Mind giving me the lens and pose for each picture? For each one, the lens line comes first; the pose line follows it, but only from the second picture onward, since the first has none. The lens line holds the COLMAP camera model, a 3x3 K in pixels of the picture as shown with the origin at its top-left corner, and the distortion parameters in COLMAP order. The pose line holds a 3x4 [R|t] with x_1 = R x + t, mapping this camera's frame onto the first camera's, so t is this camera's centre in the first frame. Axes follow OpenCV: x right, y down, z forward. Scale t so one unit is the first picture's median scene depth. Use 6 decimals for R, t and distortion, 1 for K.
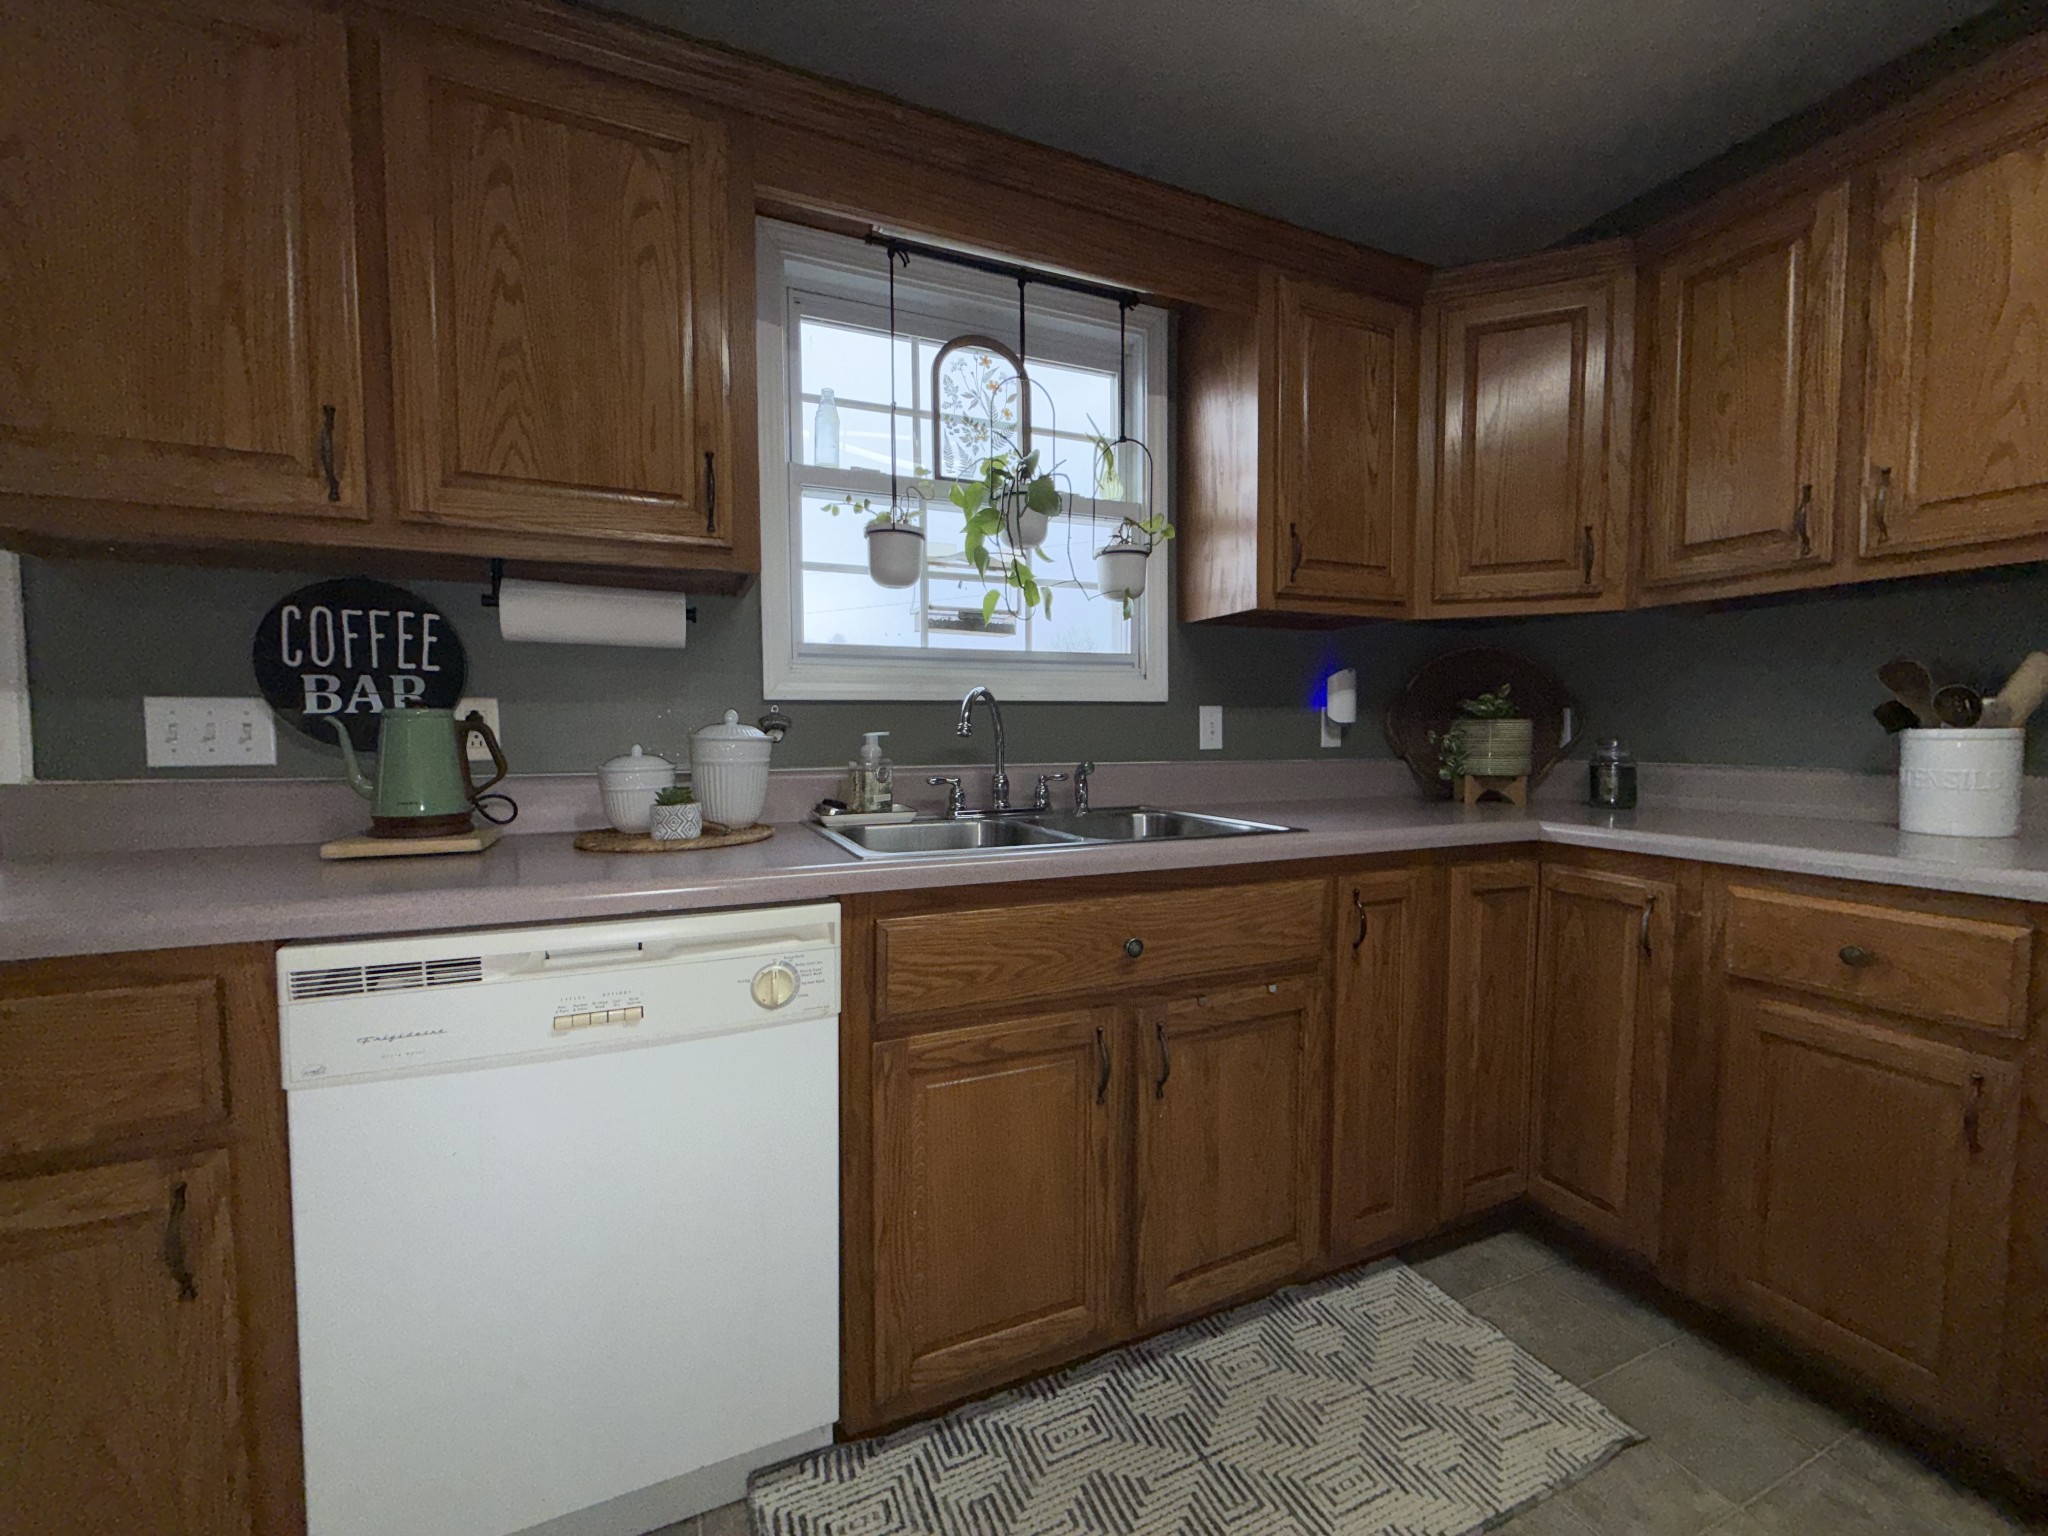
lens RADIAL K [[814.8, 0, 1016.9], [0, 814.8, 768.5], [0, 0, 1]] dist [-0.001093, -0.000107]
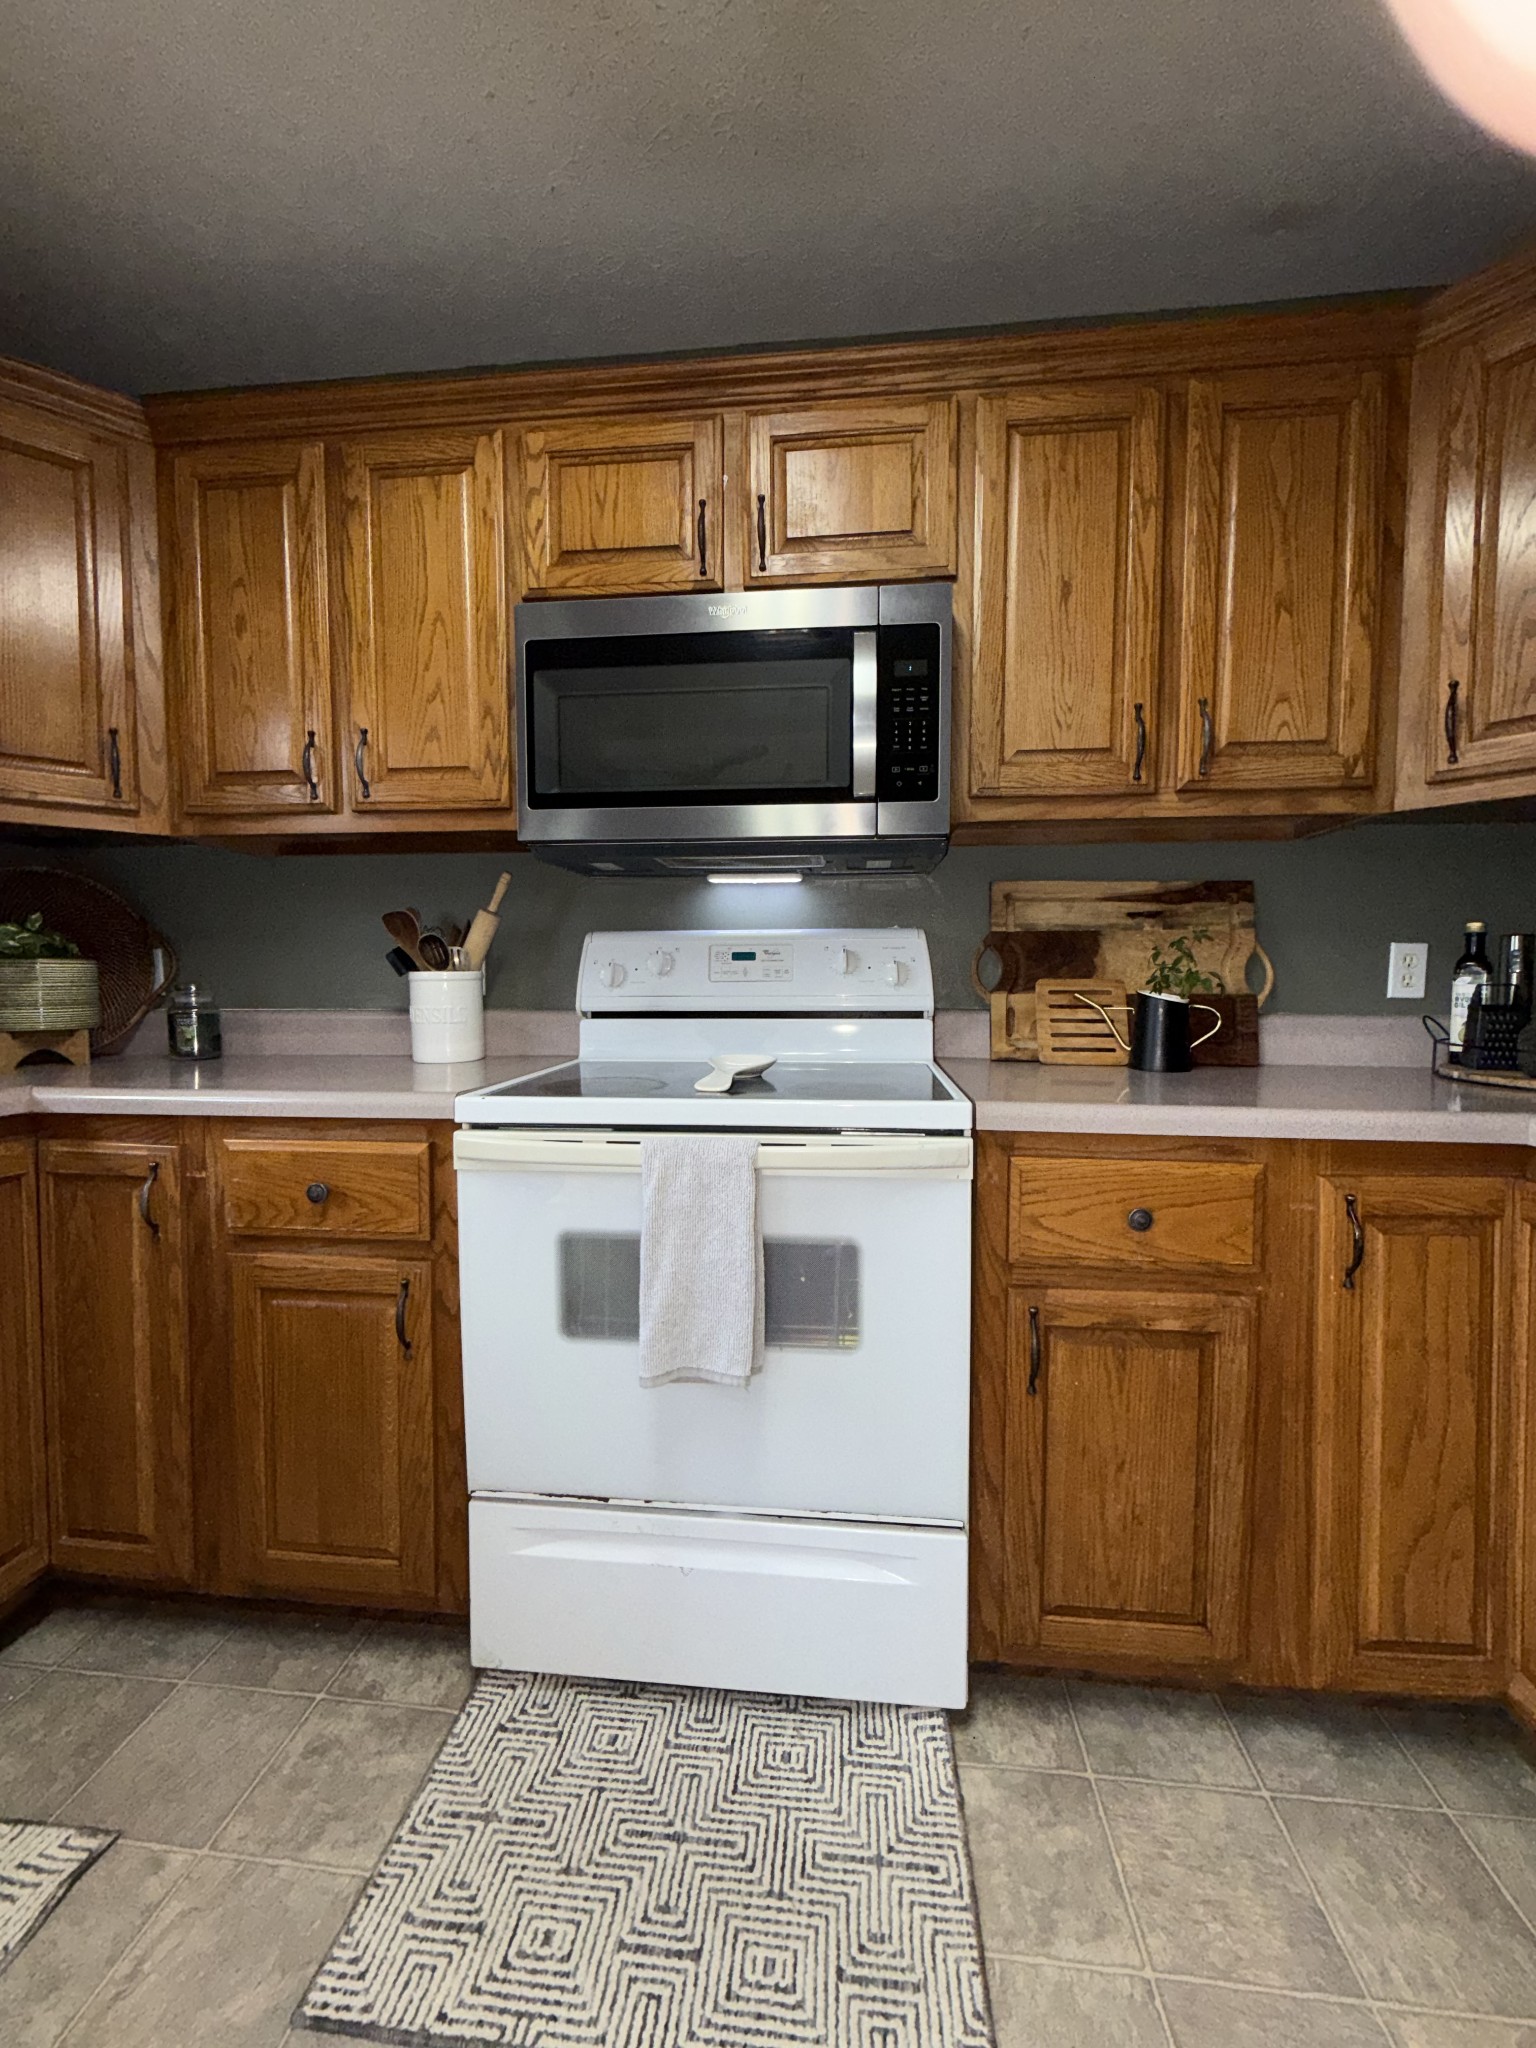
lens RADIAL K [[814.8, 0, 768.7], [0, 814.8, 1017.5], [0, 0, 1]] dist [-0.001093, -0.000107]
pose [[0.495628, -0.040684, 0.867582, 0.331039], [0.042402, 0.998845, 0.022616, 0.010283], [-0.867499, 0.025578, 0.496780, 0.005736]]
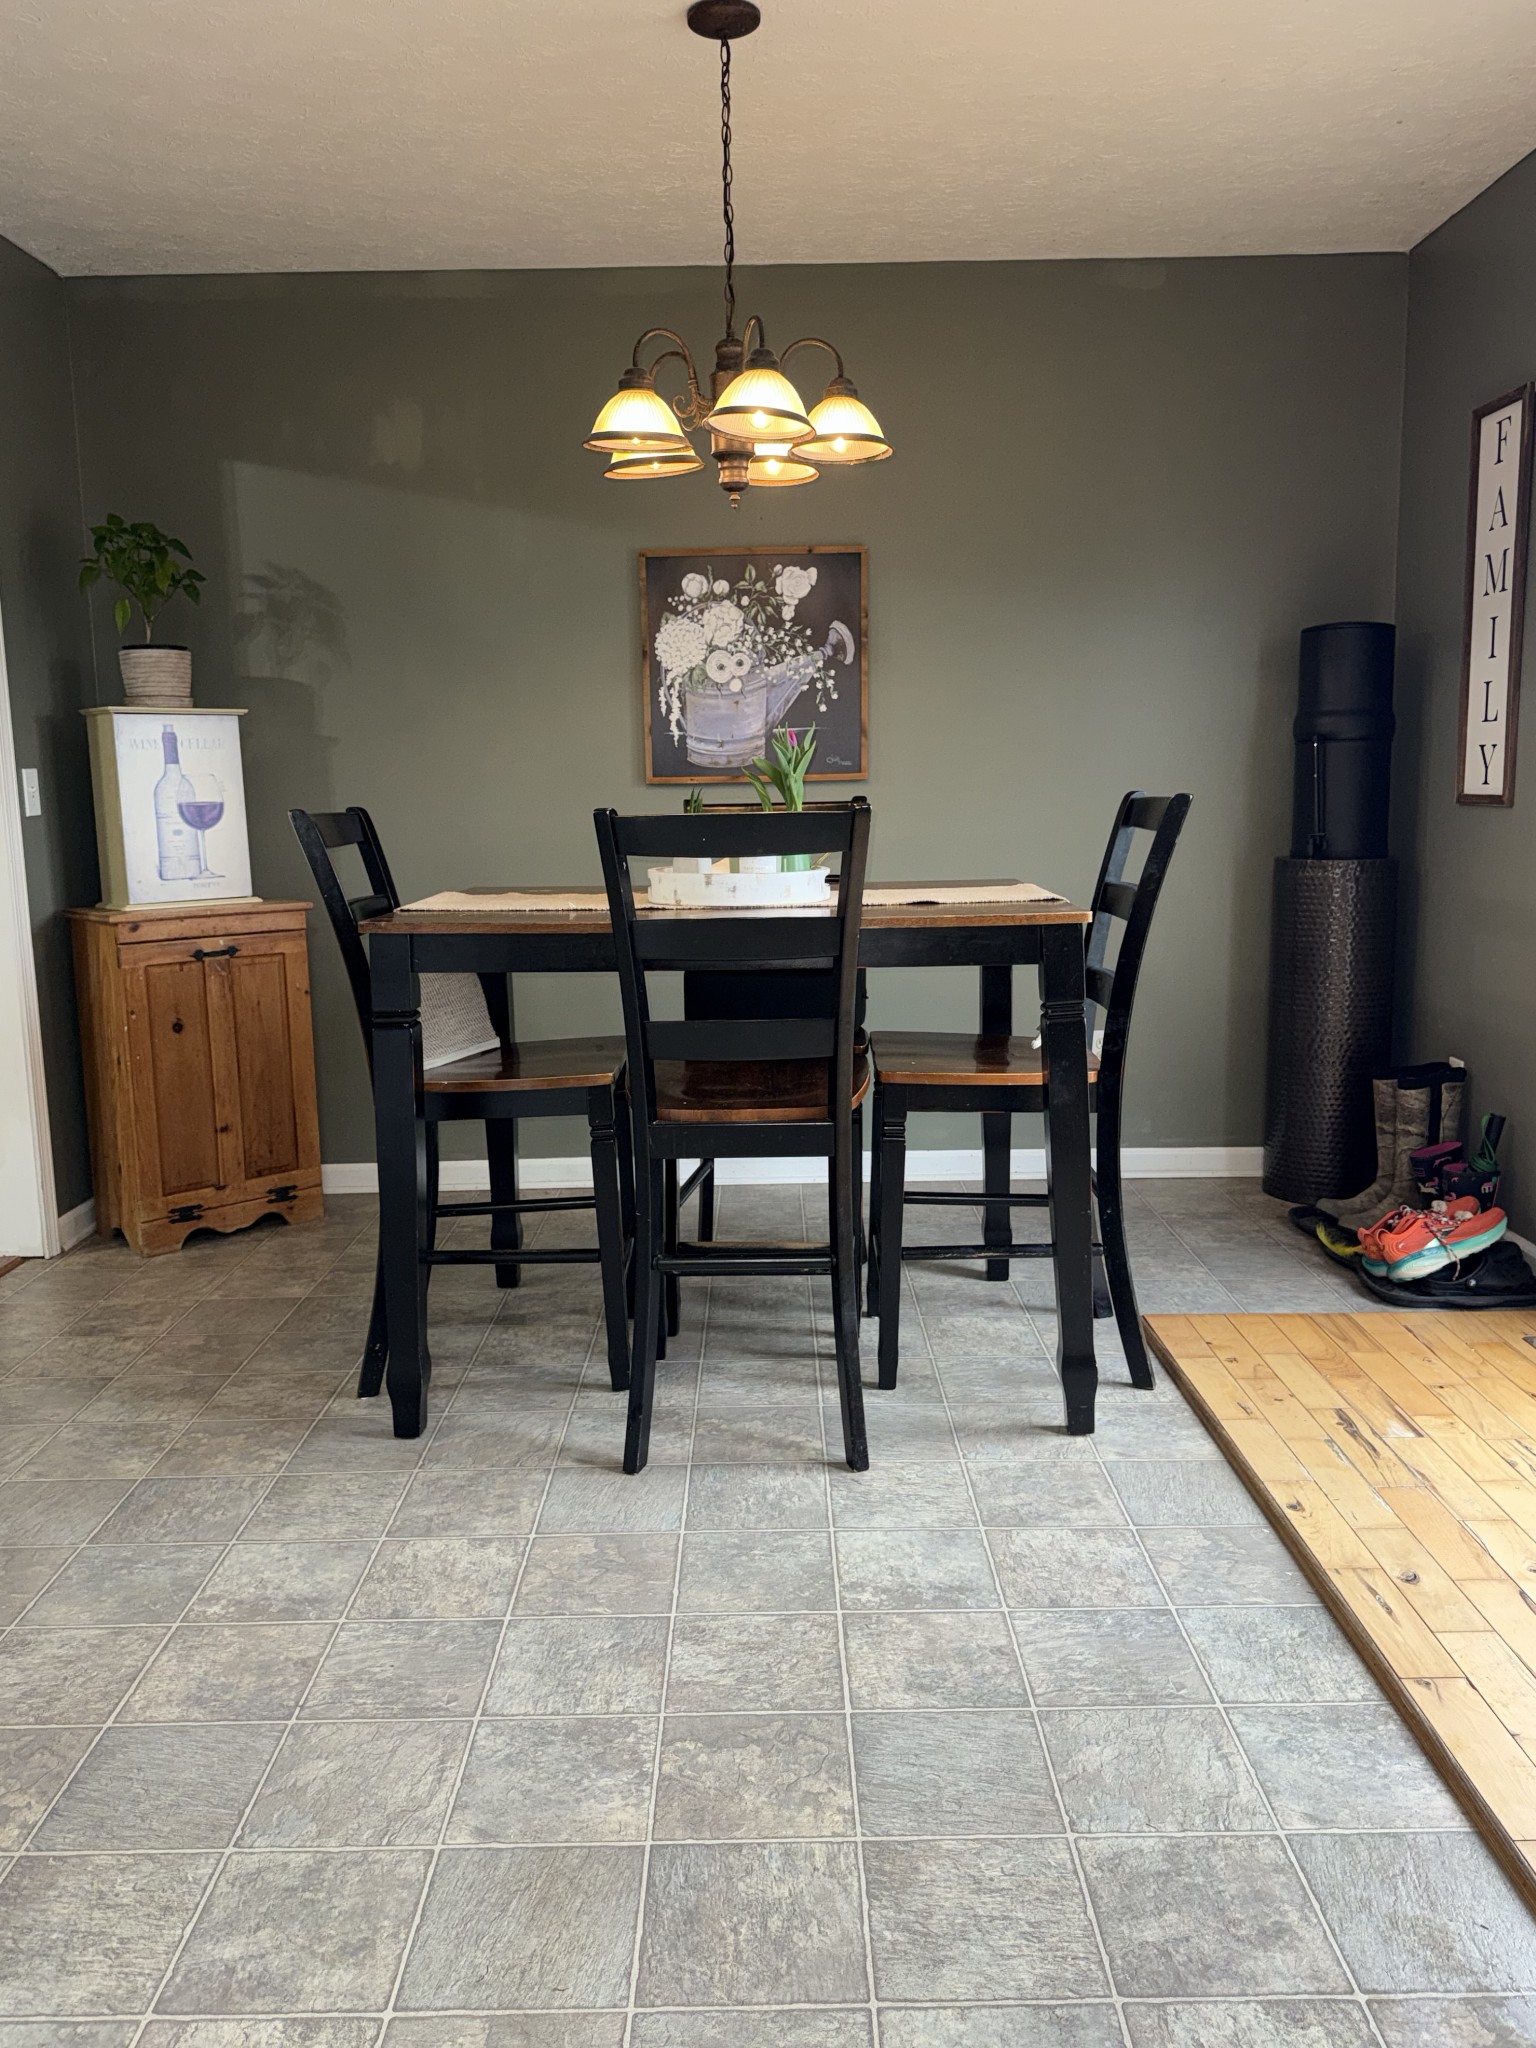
lens RADIAL K [[1519.2, 0, 778.4], [0, 1519.2, 1032.6], [0, 0, 1]] dist [0.068788, -0.017643]
pose [[-0.398983, 0.155232, -0.903723, 1.836000], [-0.028210, 0.983022, 0.181307, -0.031205], [0.916524, 0.097832, -0.387830, 0.242360]]
